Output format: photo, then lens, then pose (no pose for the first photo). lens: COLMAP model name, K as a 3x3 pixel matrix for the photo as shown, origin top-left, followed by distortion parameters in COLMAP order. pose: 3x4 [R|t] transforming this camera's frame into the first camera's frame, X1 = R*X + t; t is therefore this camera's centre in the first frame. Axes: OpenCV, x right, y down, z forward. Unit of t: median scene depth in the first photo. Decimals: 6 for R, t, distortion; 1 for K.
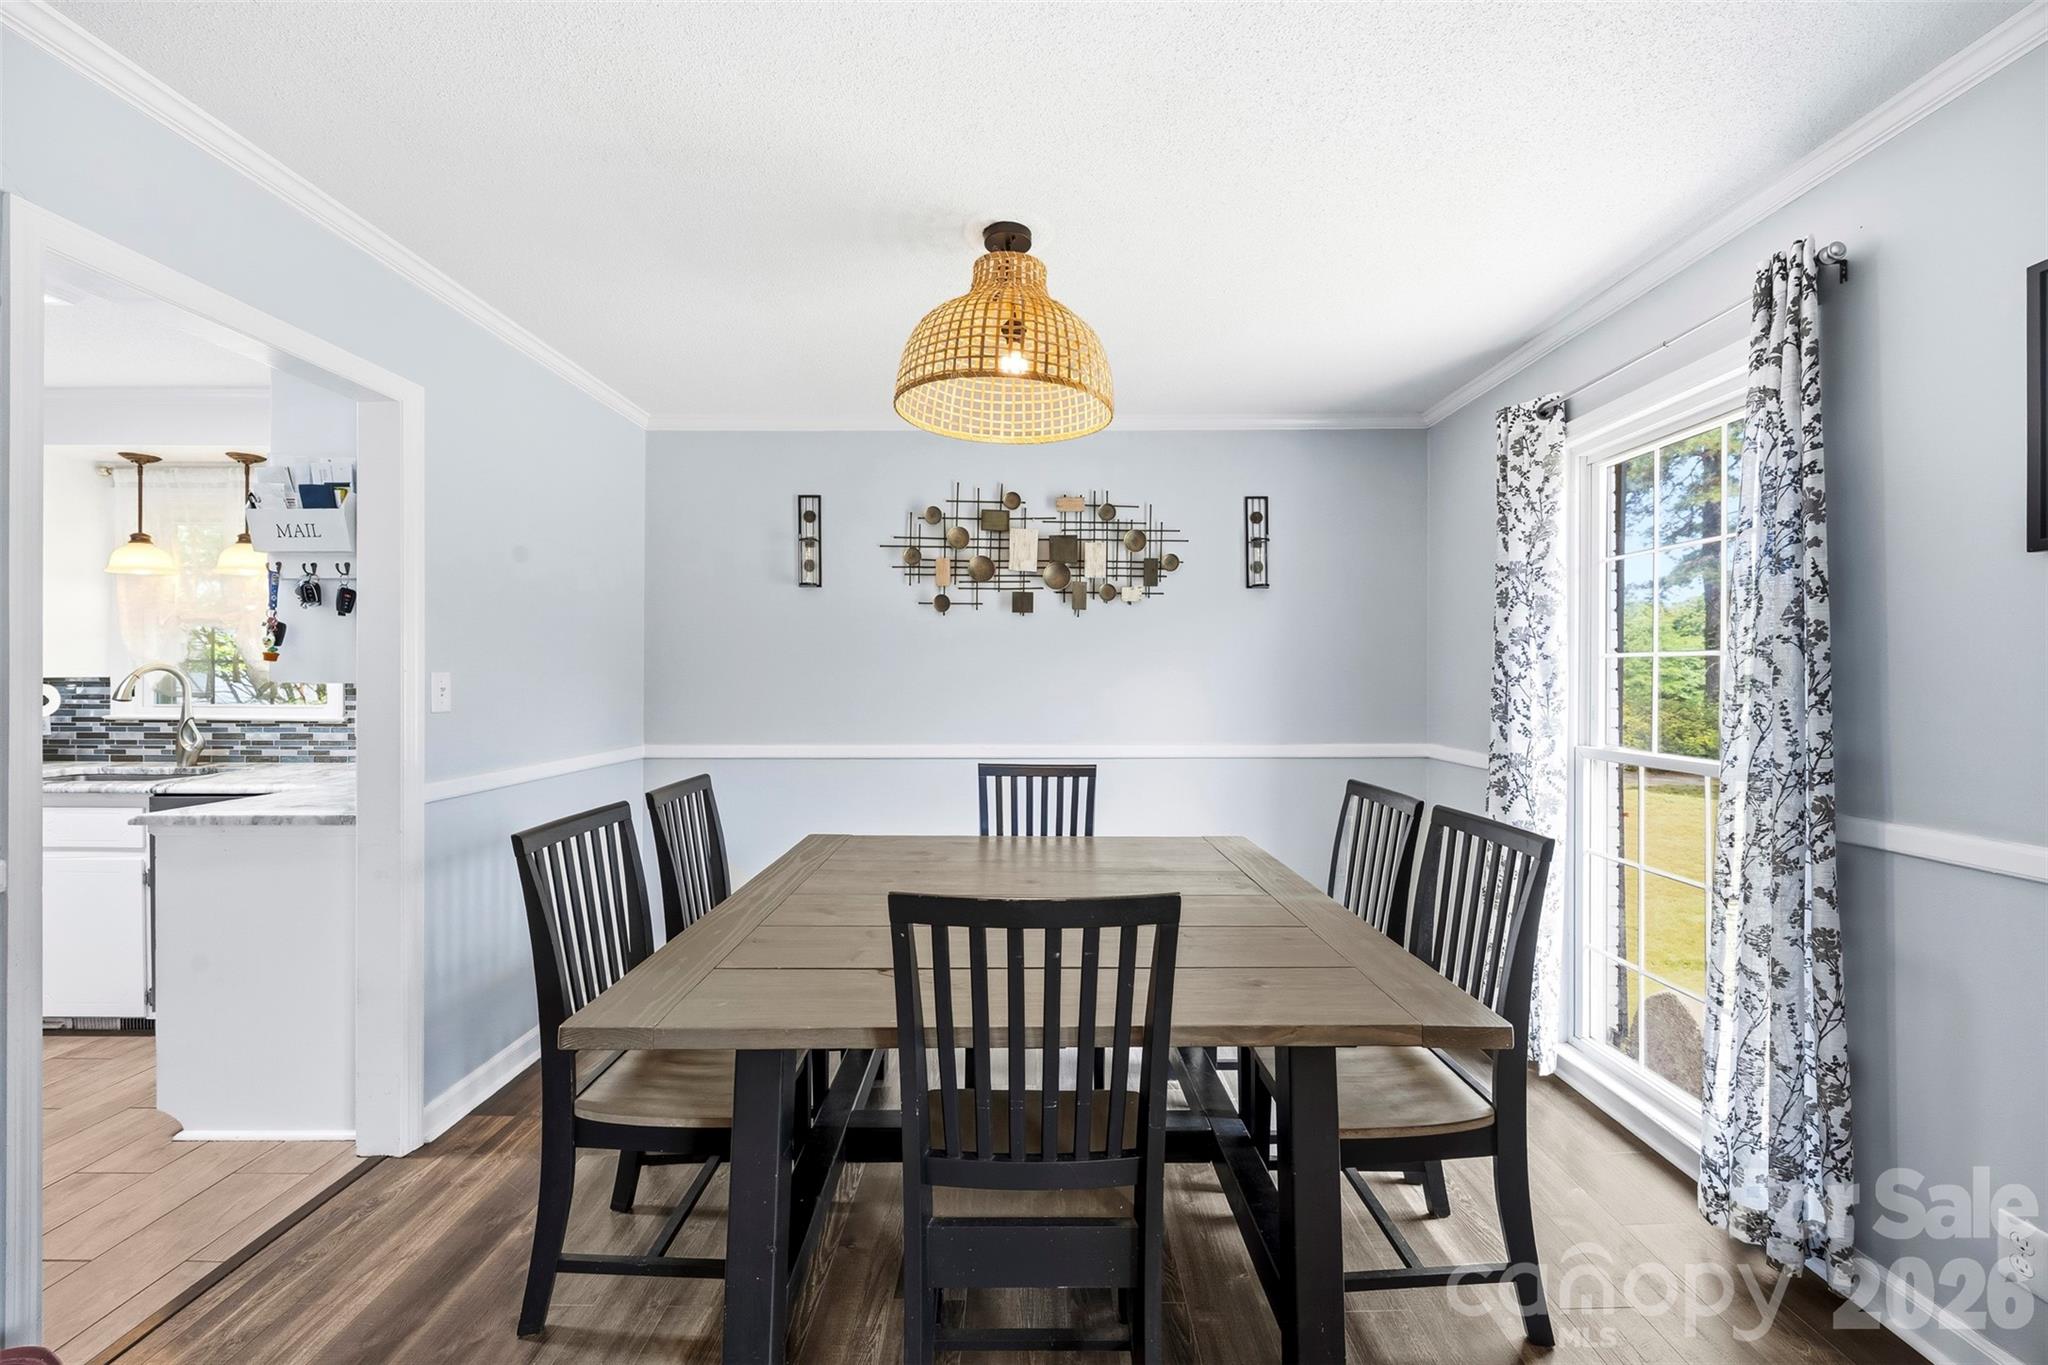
lens RADIAL K [[799.6, 0, 1024.8], [0, 799.6, 673.5], [0, 0, 1]] dist [-0.001901, -0.000625]
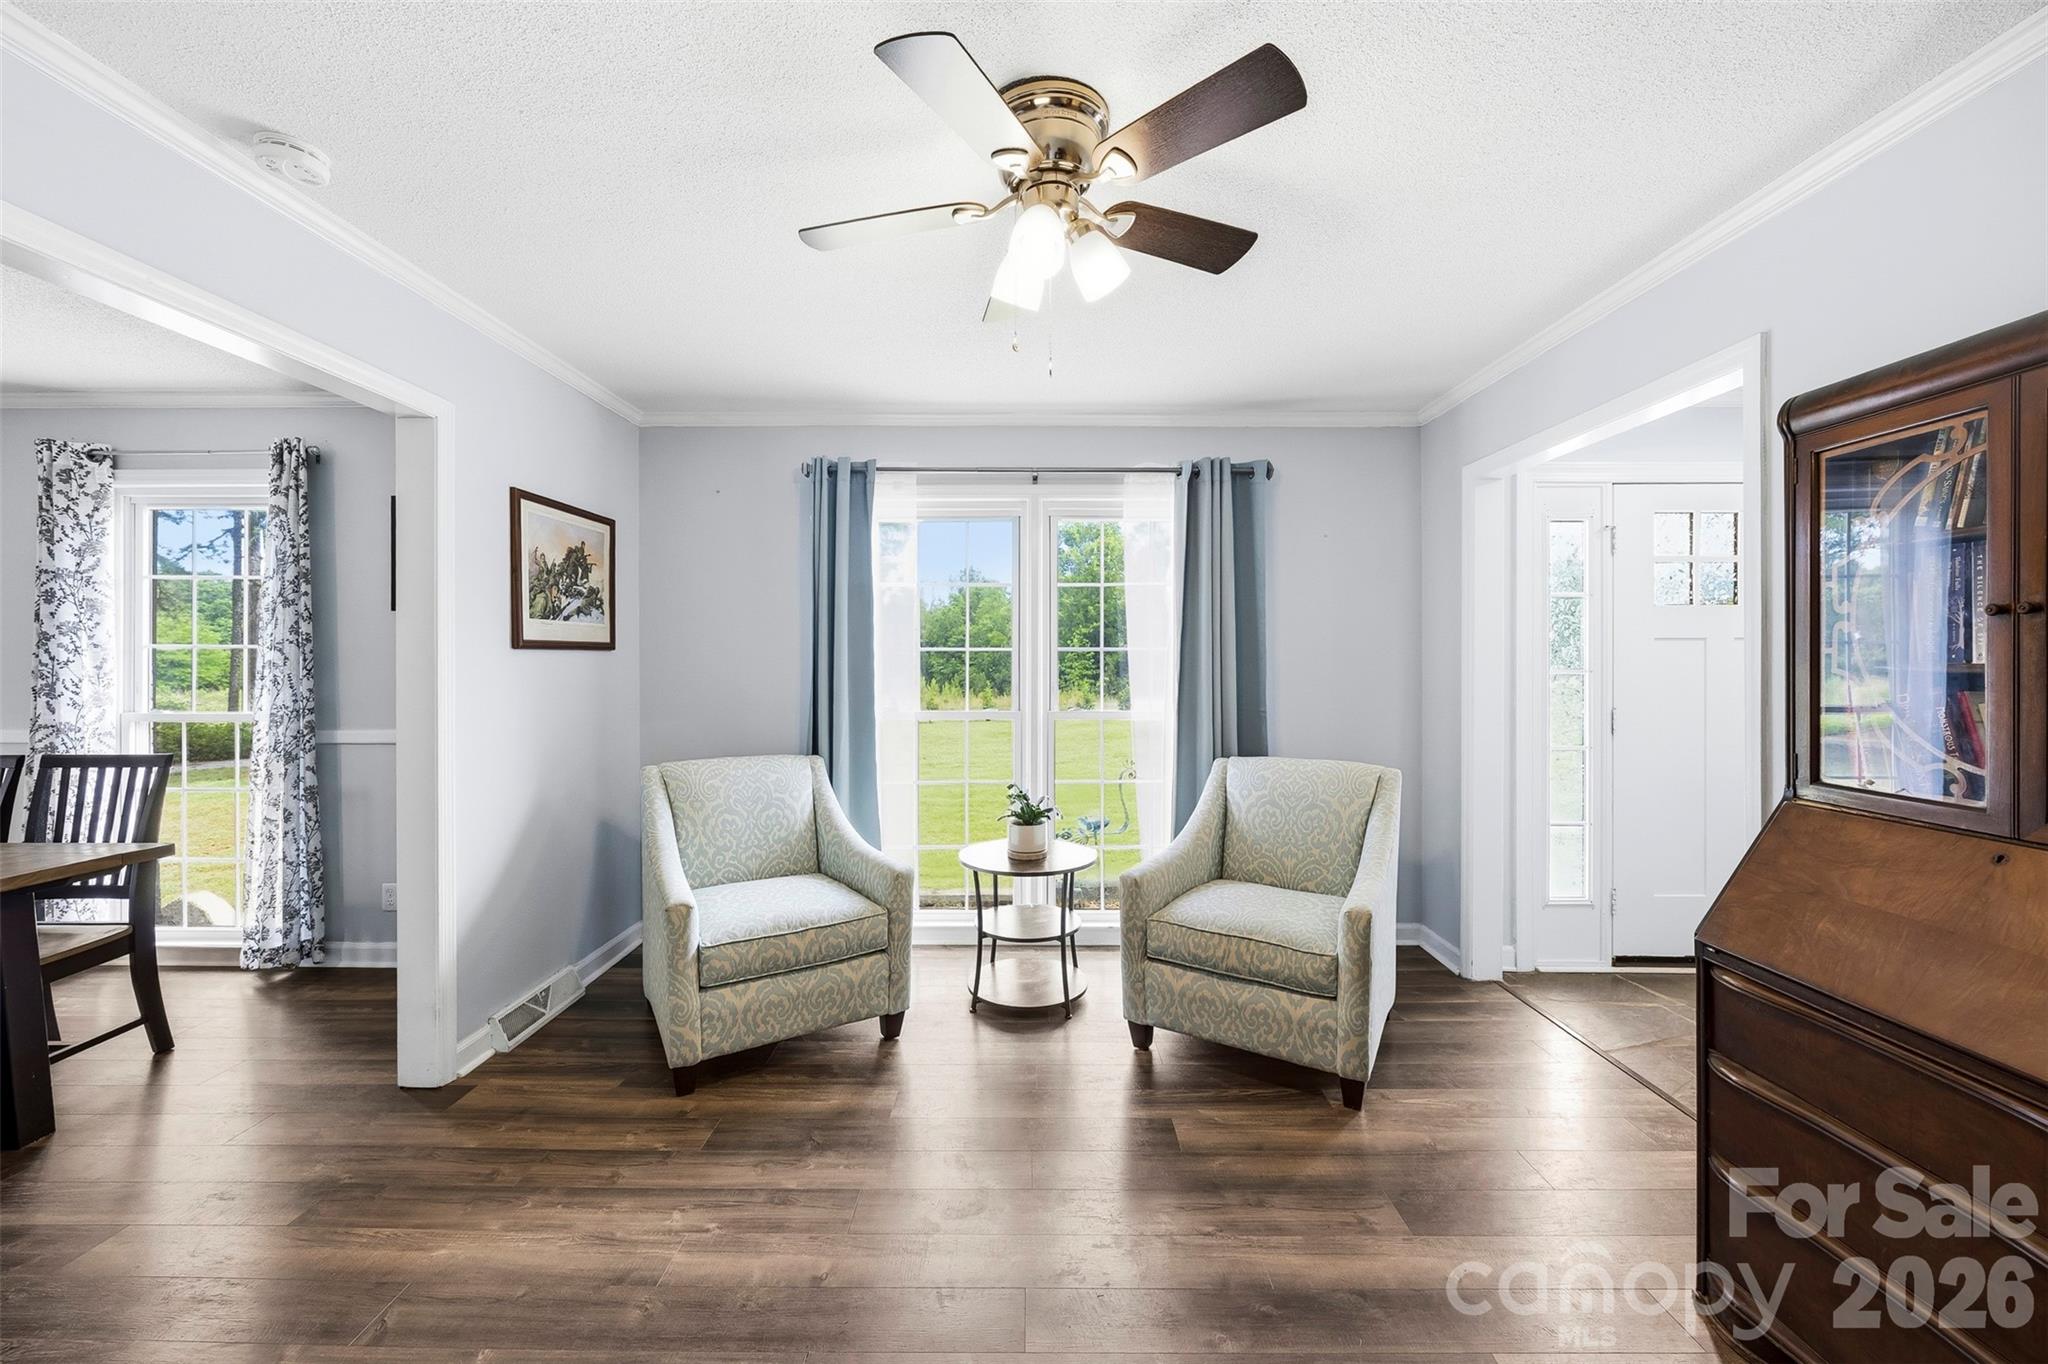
lens RADIAL K [[799.6, 0, 1024.8], [0, 799.6, 673.0], [0, 0, 1]] dist [-0.001901, -0.000625]
pose [[0.001415, -0.005920, 0.999981, -0.952423], [-0.004679, 0.999971, 0.005927, 0.012907], [-0.999988, -0.004687, 0.001387, -0.761629]]
